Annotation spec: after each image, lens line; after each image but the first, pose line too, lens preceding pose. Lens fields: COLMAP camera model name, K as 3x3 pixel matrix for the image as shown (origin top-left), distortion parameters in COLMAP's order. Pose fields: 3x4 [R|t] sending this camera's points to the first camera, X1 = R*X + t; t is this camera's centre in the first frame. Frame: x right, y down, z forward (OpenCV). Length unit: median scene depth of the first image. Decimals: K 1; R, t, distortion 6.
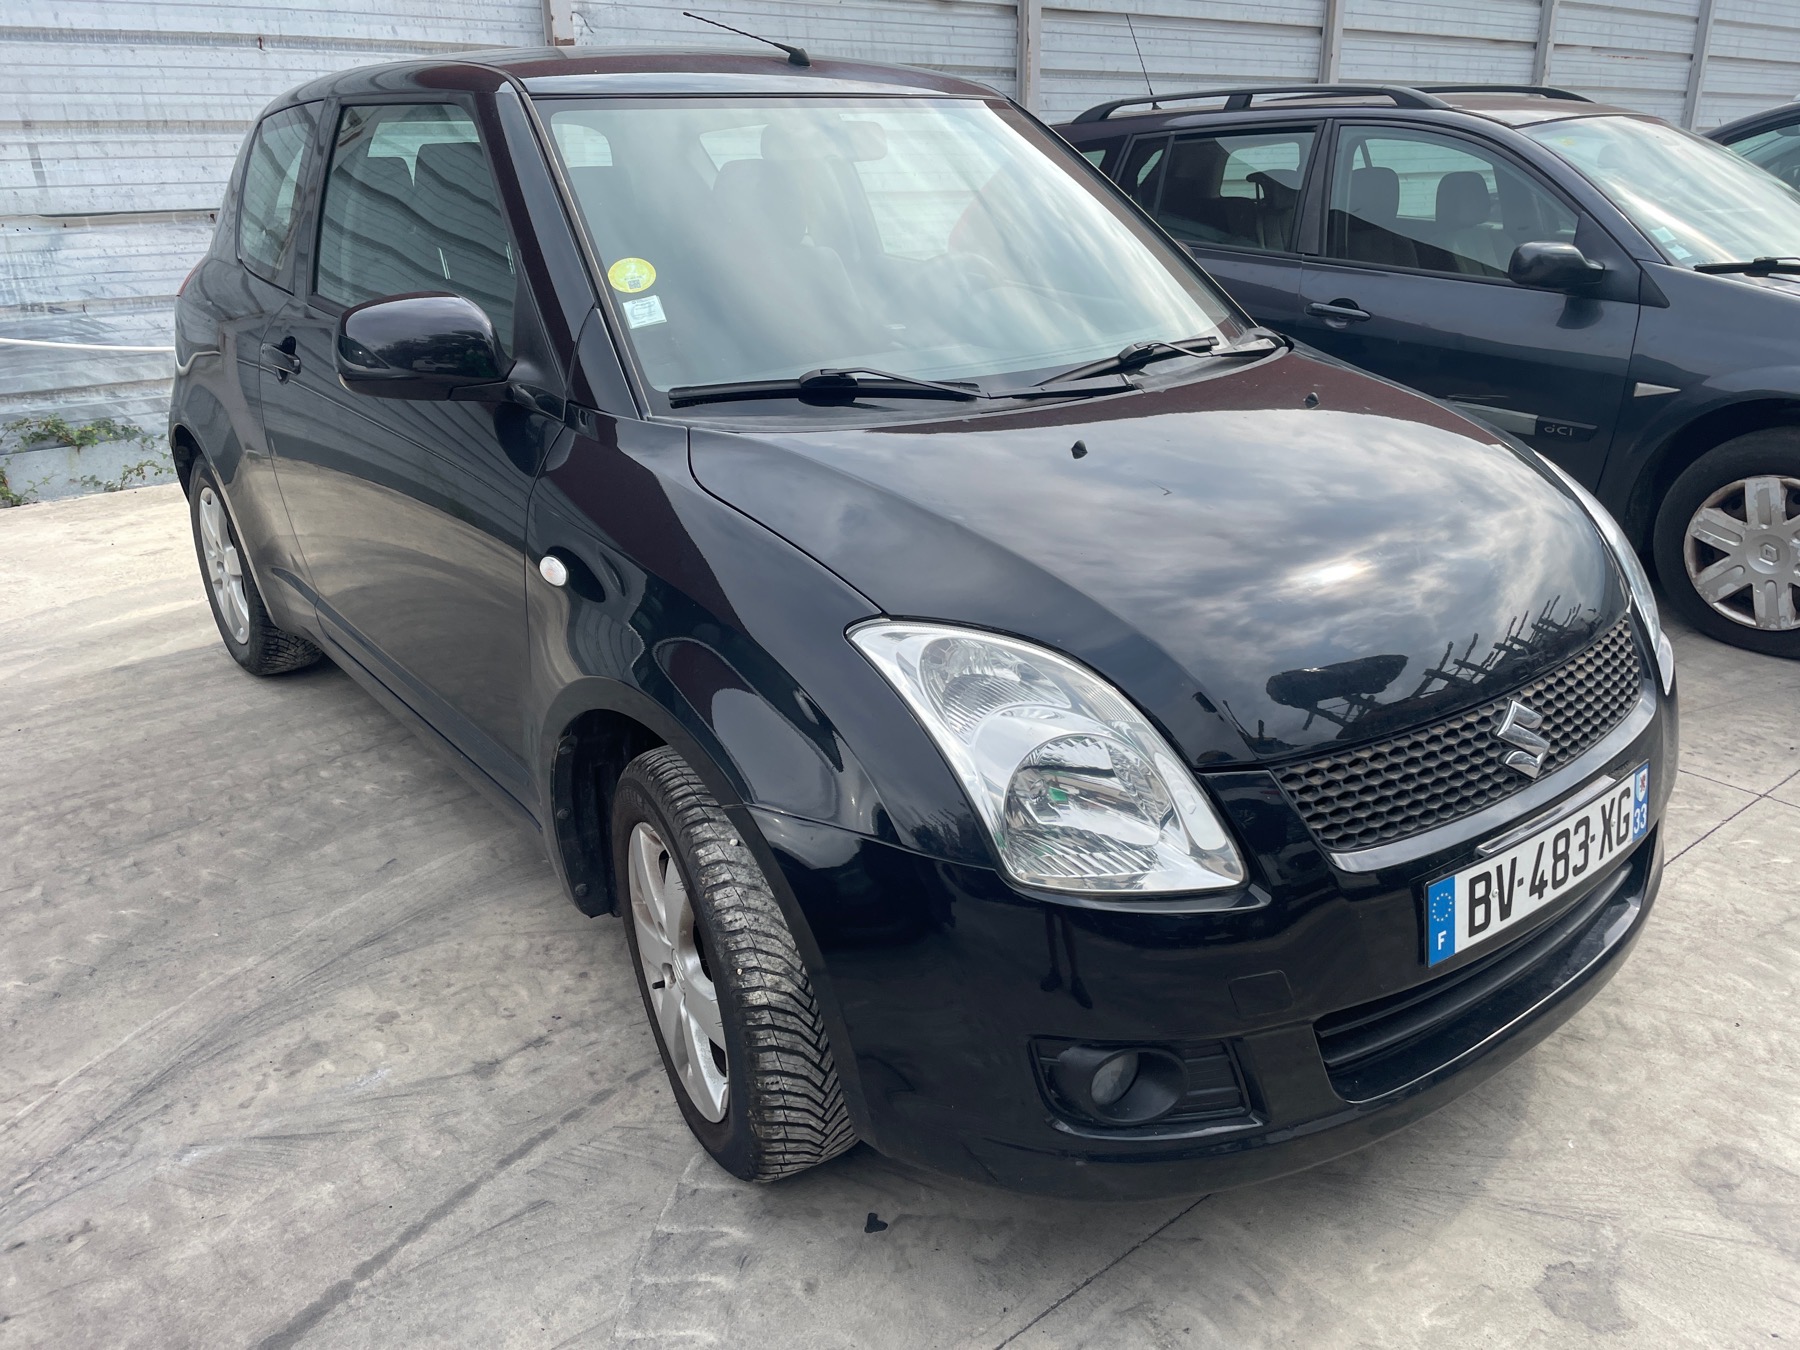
lens RADIAL K [[1398.9, 0, 906.1], [0, 1398.9, 674.6], [0, 0, 1]] dist [0.004030, -0.004338]
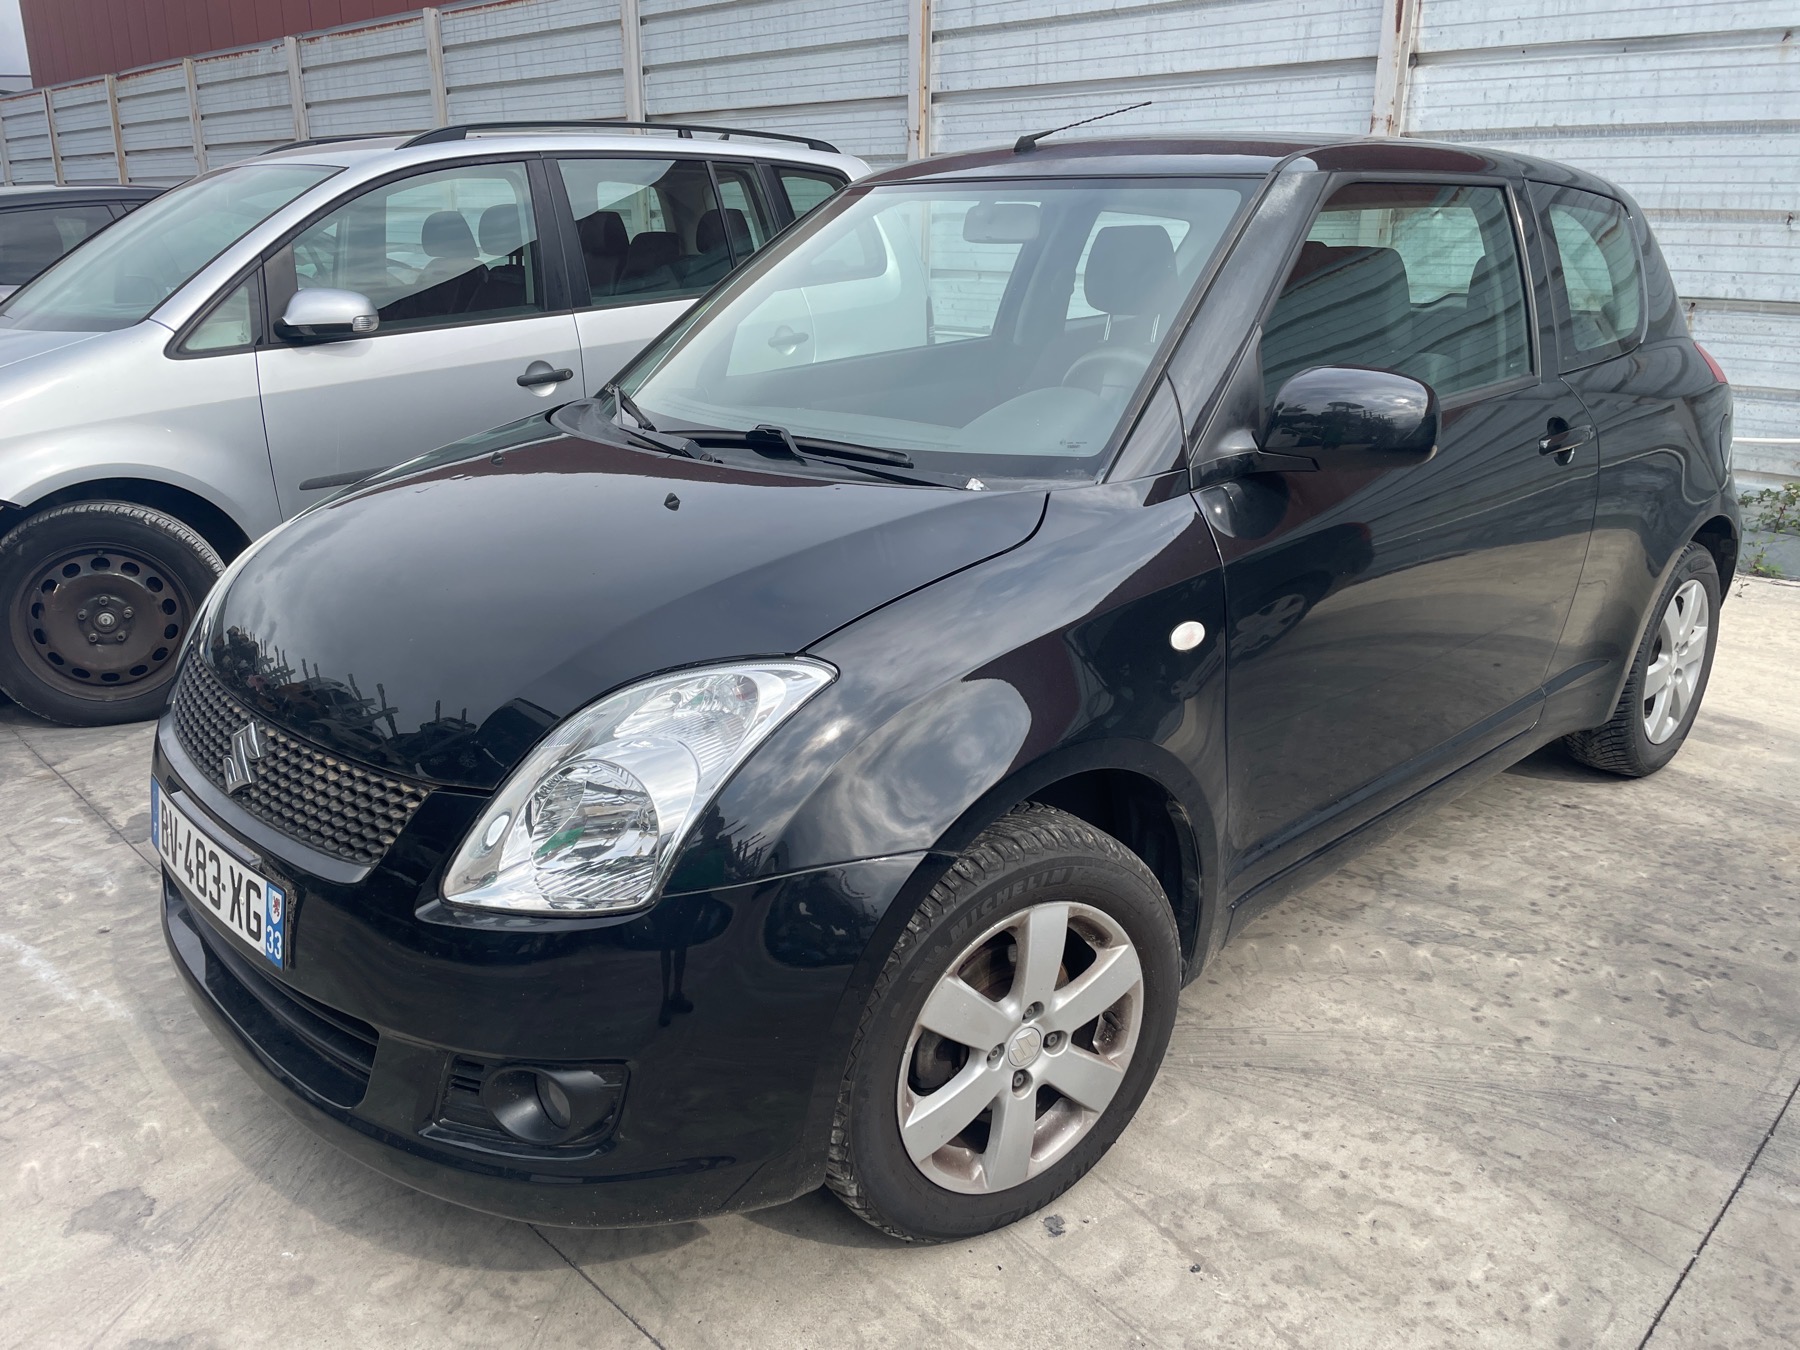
lens RADIAL K [[1398.9, 0, 906.1], [0, 1398.9, 674.6], [0, 0, 1]] dist [0.004030, -0.004338]
pose [[0.080492, 0.320404, -0.943855, 0.909026], [-0.376147, 0.886678, 0.268917, -0.302405], [0.923057, 0.333382, 0.191889, 0.763760]]
